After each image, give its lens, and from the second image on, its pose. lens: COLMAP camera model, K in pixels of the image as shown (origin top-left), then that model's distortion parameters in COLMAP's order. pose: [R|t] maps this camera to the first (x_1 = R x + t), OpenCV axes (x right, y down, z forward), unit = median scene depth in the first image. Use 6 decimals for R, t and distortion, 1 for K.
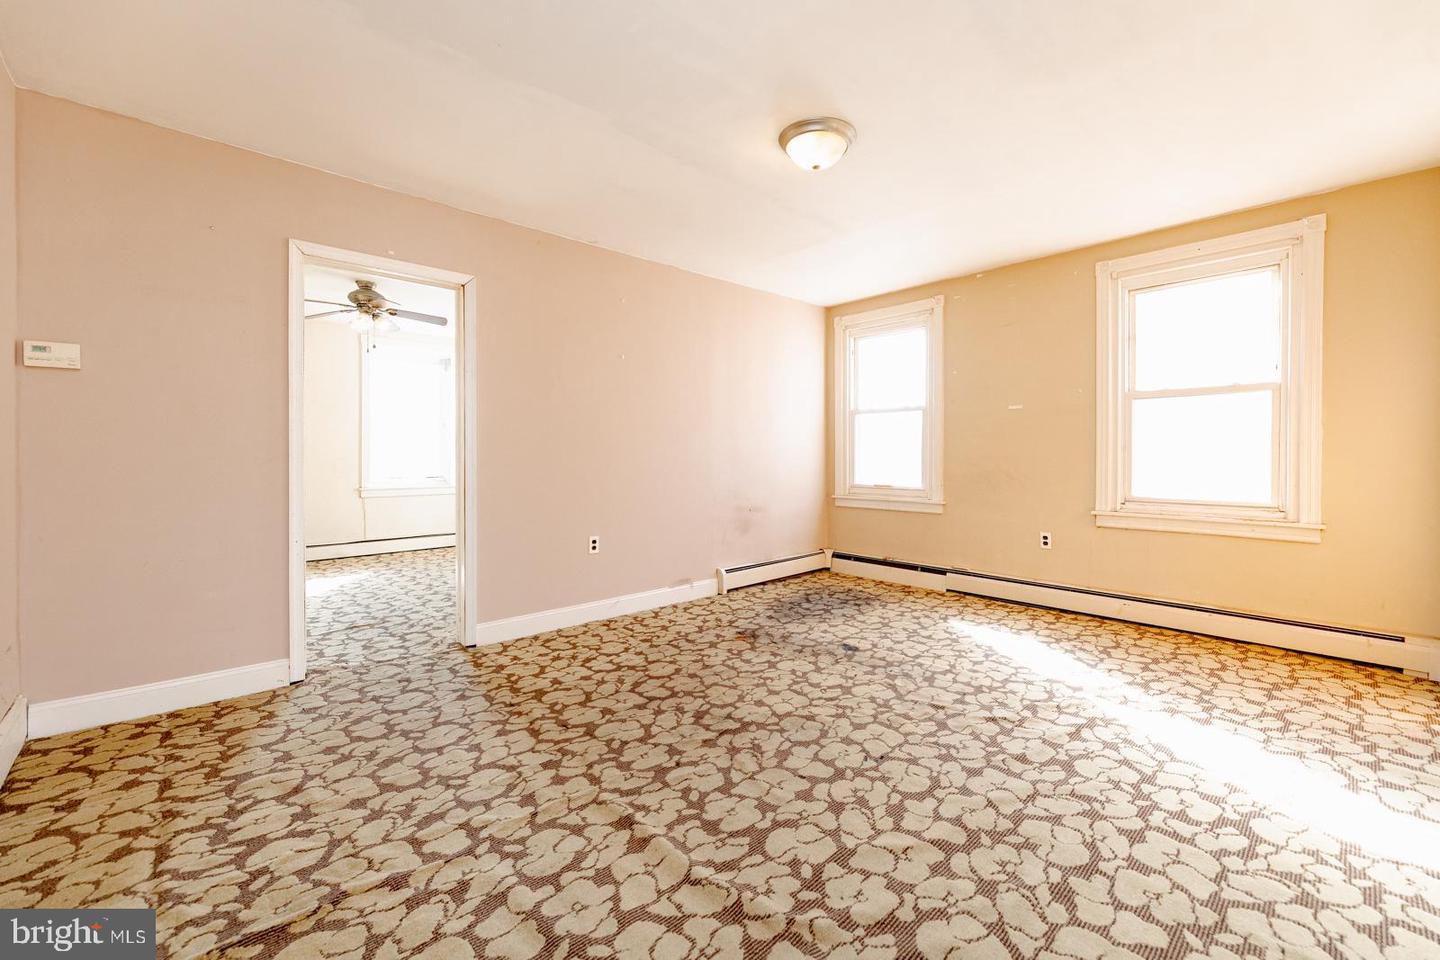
lens RADIAL K [[578.8, 0, 748.1], [0, 578.8, 458.7], [0, 0, 1]] dist [0.009936, 0.000475]
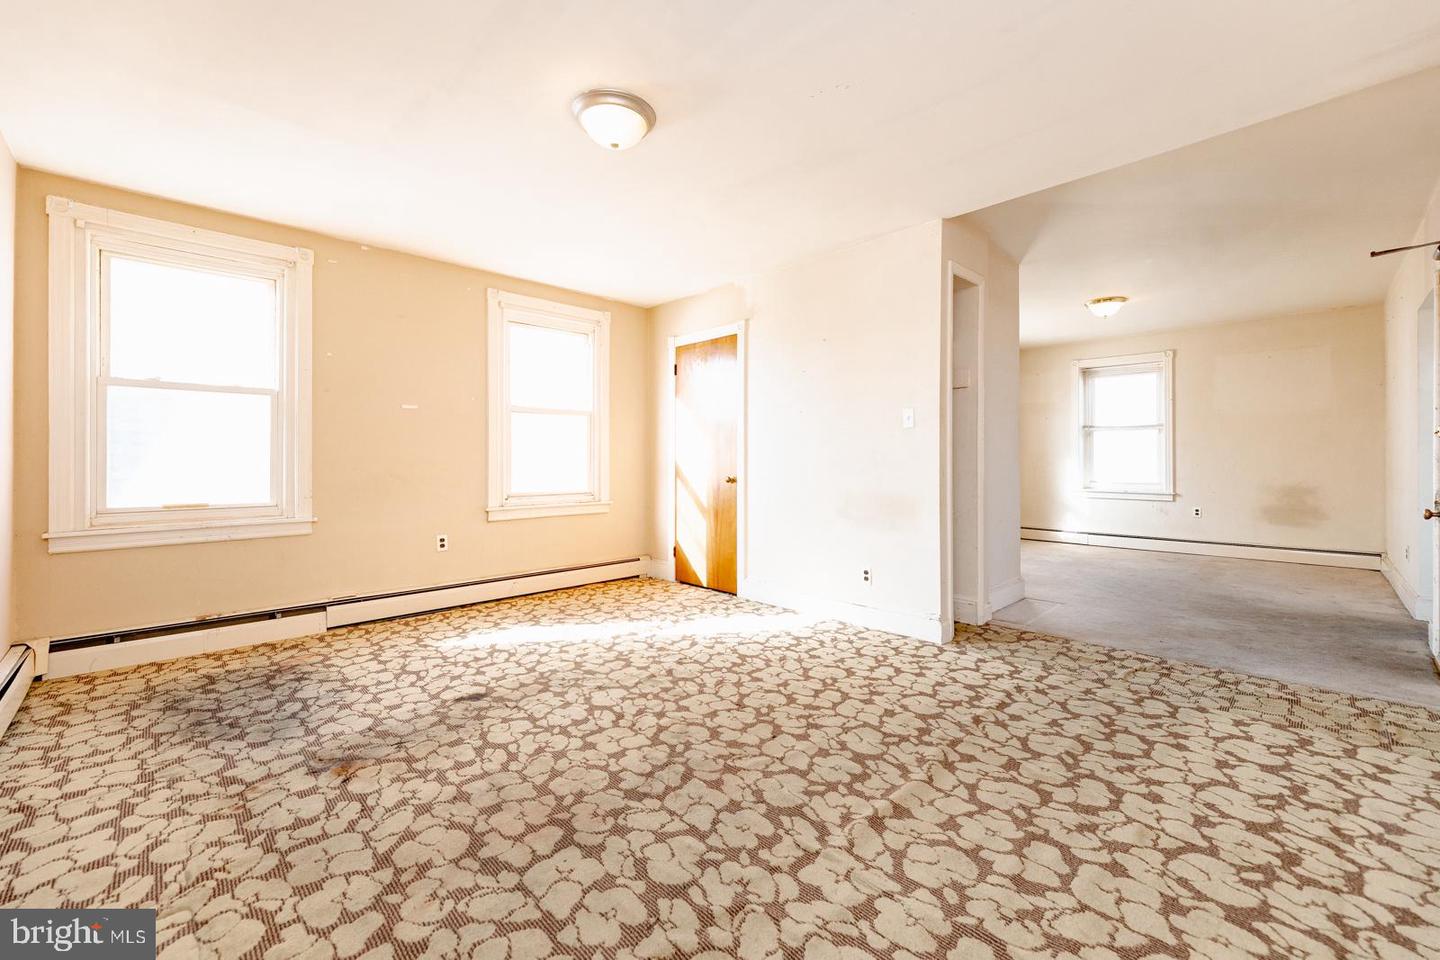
lens RADIAL K [[589.3, 0, 726.3], [0, 589.3, 460.6], [0, 0, 1]] dist [0.019335, -0.000280]
pose [[-0.002560, -0.001065, 0.999996, -0.689267], [0.004211, 0.999991, 0.001076, 0.001113], [-0.999988, 0.004214, -0.002555, 0.703526]]
